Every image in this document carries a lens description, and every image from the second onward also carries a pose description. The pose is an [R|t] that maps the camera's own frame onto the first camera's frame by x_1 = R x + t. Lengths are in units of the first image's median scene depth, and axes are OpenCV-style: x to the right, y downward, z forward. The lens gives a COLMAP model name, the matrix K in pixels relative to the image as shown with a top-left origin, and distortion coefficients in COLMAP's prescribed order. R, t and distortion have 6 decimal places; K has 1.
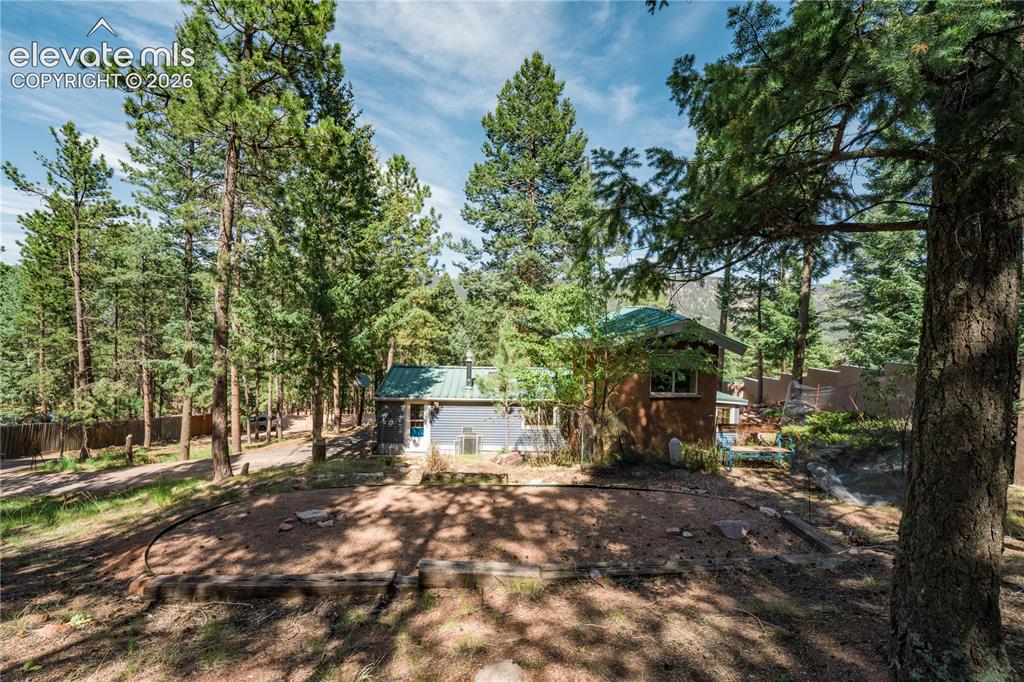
lens RADIAL K [[412.1, 0, 503.9], [0, 412.1, 338.1], [0, 0, 1]] dist [-0.004427, -0.000147]
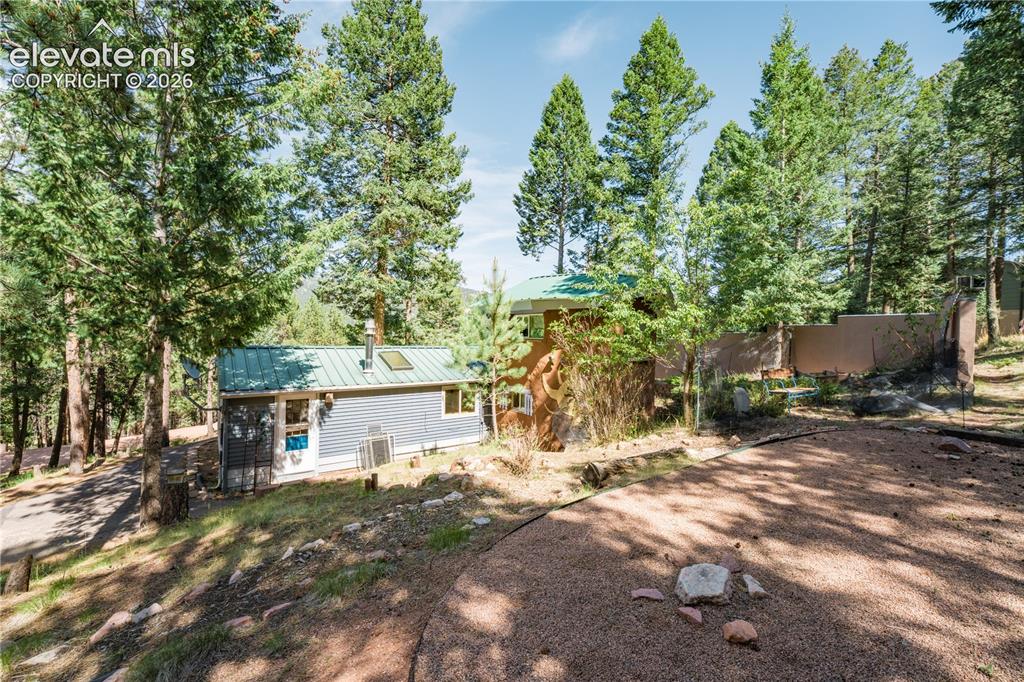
lens RADIAL K [[412.1, 0, 513.1], [0, 412.1, 341.2], [0, 0, 1]] dist [-0.004427, -0.000147]
pose [[0.807088, -0.007031, 0.590389, -0.320310], [0.001574, 0.999951, 0.009757, 0.063815], [-0.590429, -0.006945, 0.807060, 0.280876]]
